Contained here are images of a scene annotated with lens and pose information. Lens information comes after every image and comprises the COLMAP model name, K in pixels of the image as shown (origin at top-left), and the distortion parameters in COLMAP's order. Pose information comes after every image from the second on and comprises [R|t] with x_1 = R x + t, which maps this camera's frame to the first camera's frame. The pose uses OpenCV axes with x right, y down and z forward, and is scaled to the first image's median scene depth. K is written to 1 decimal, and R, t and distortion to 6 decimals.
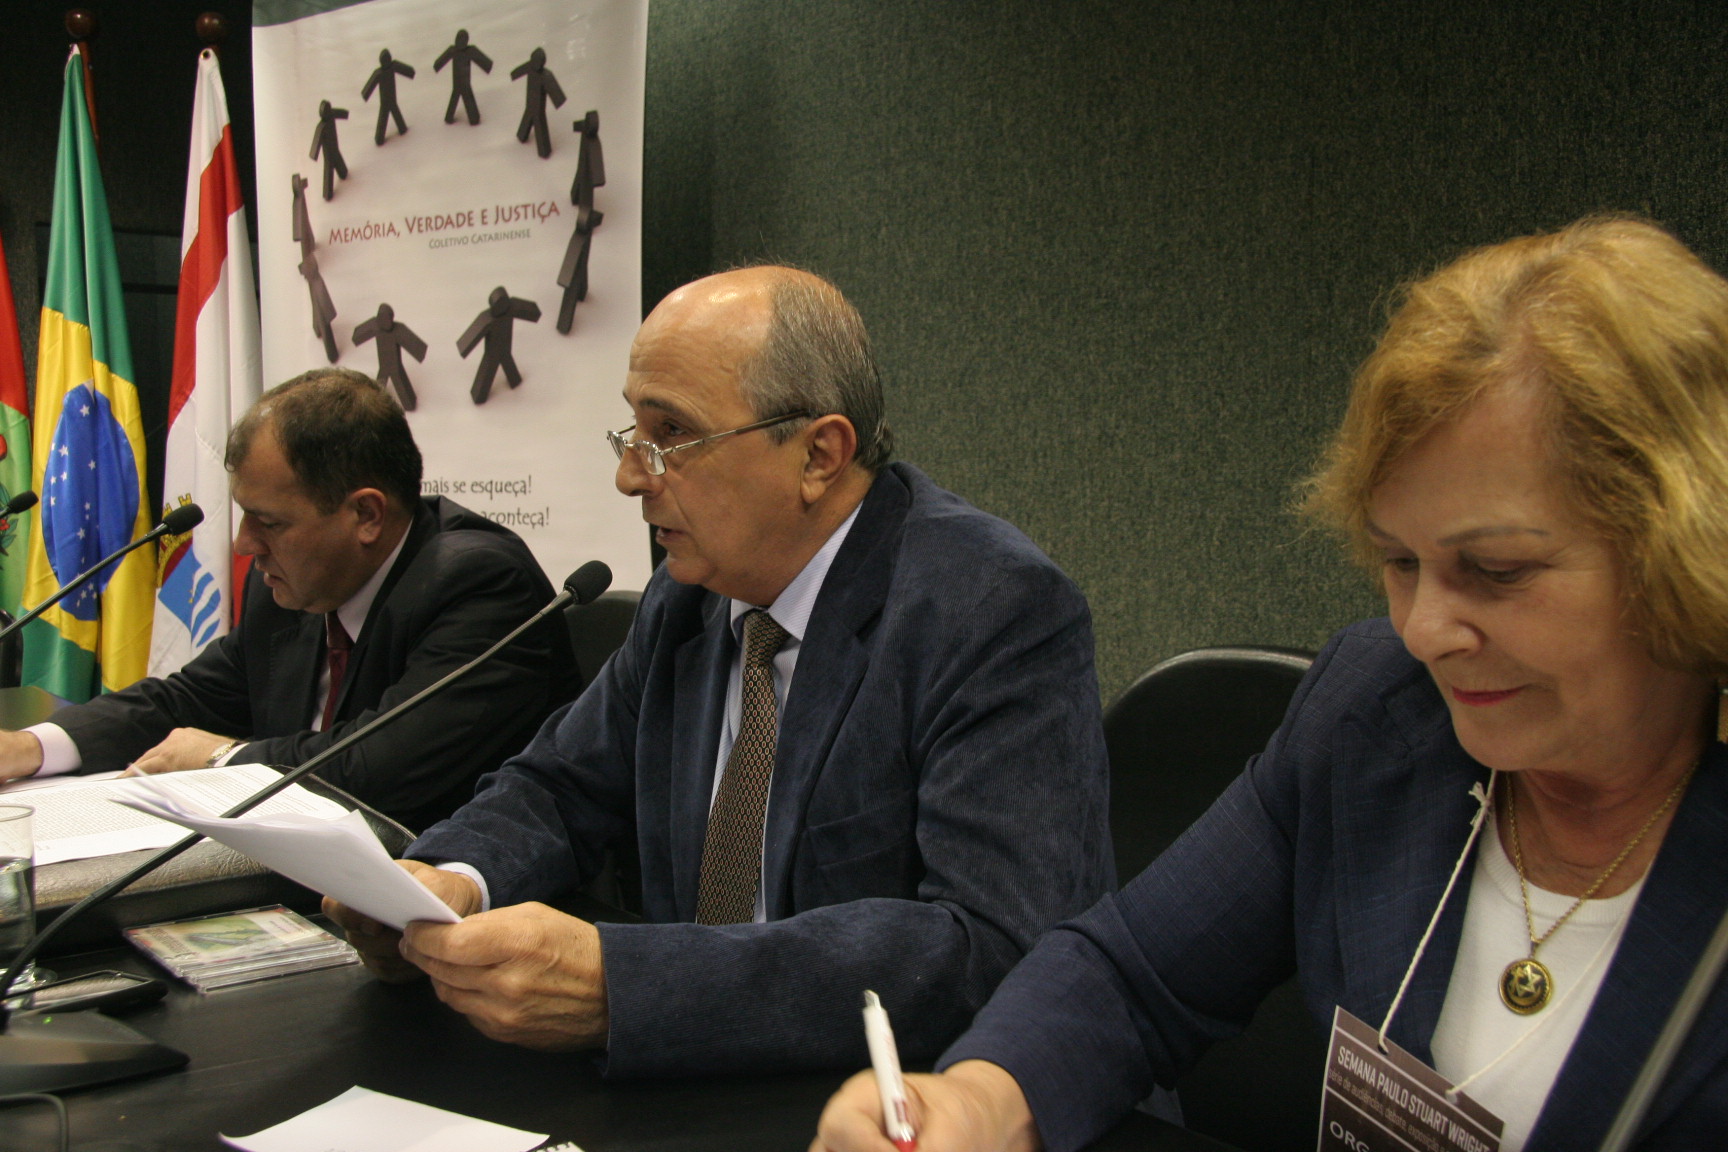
lens RADIAL K [[1762.3, 0, 866.8], [0, 1762.3, 623.5], [0, 0, 1]] dist [-0.097642, 0.330235]
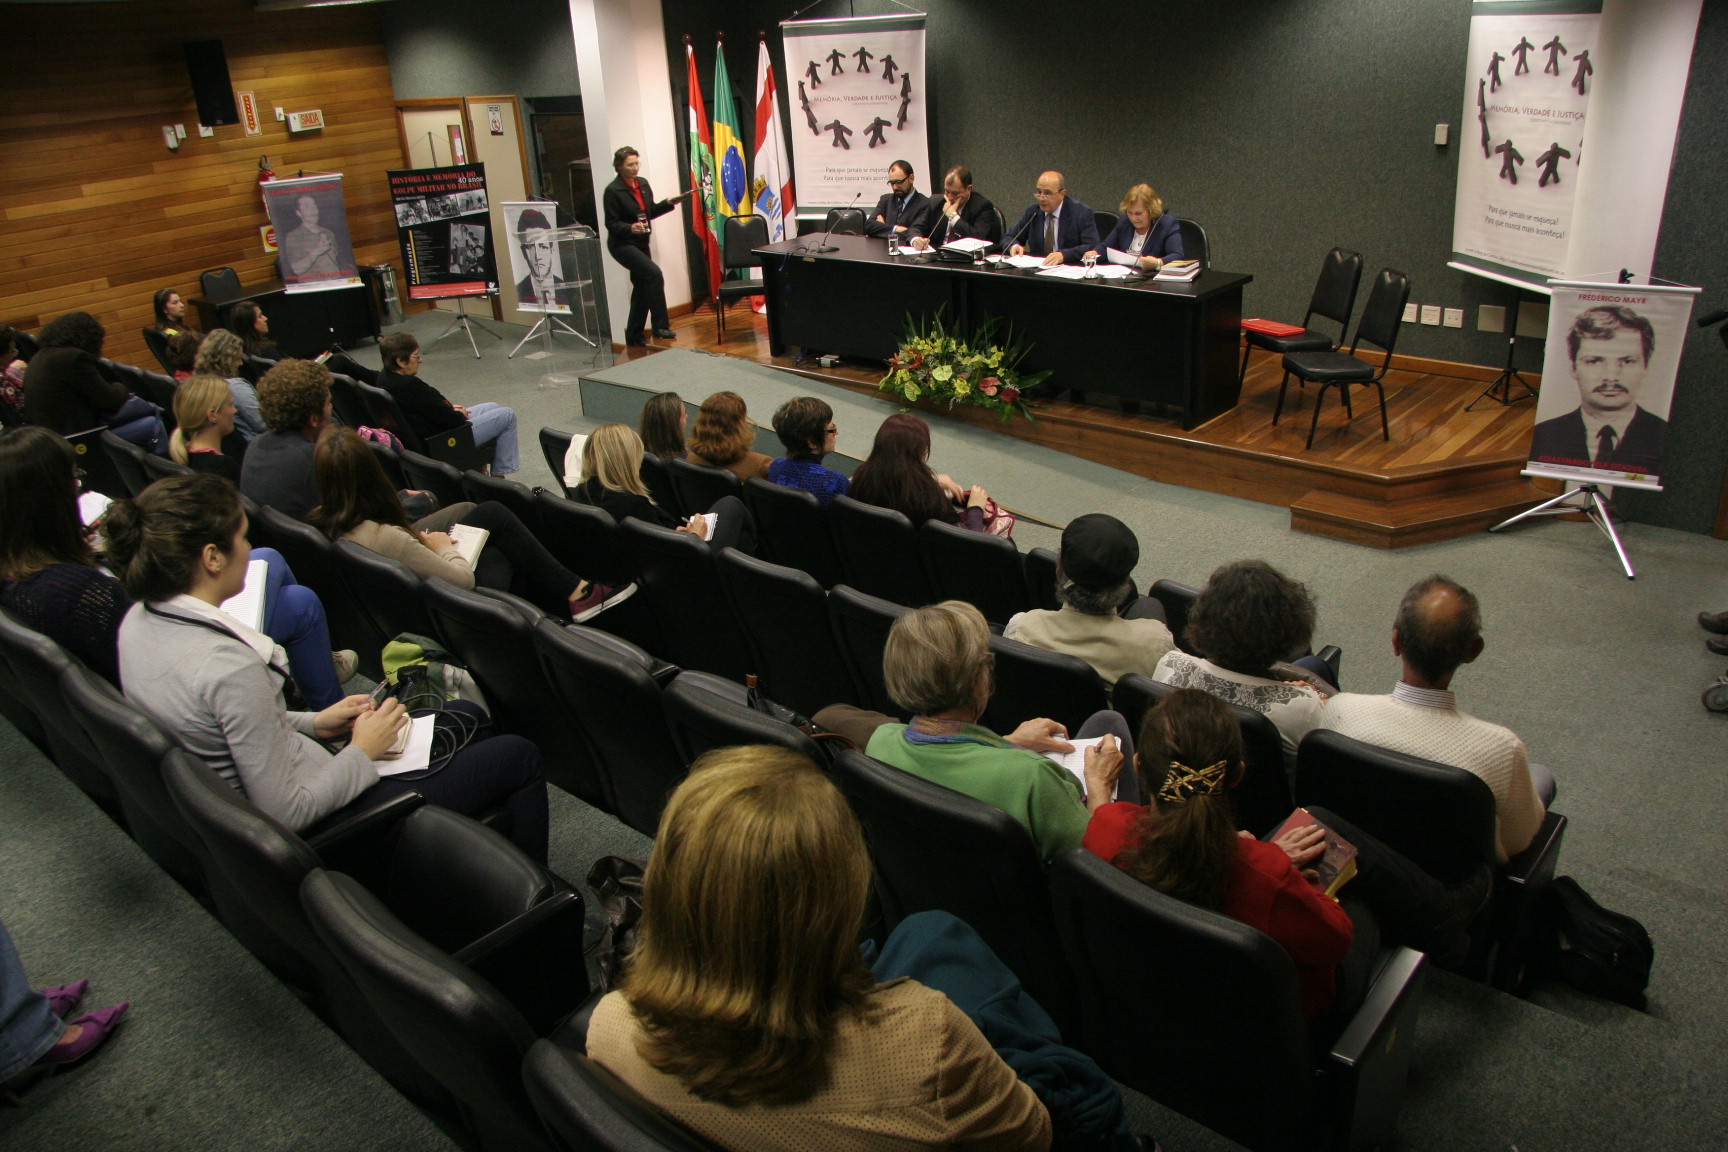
lens RADIAL K [[1327.0, 0, 864.0], [0, 1327.0, 576.0], [0, 0, 1]] dist [-0.140846, 0.174331]
pose [[0.981420, -0.132444, 0.138827, -1.029084], [0.079489, 0.939190, 0.334070, -0.278043], [-0.174630, -0.316828, 0.932268, -2.628376]]
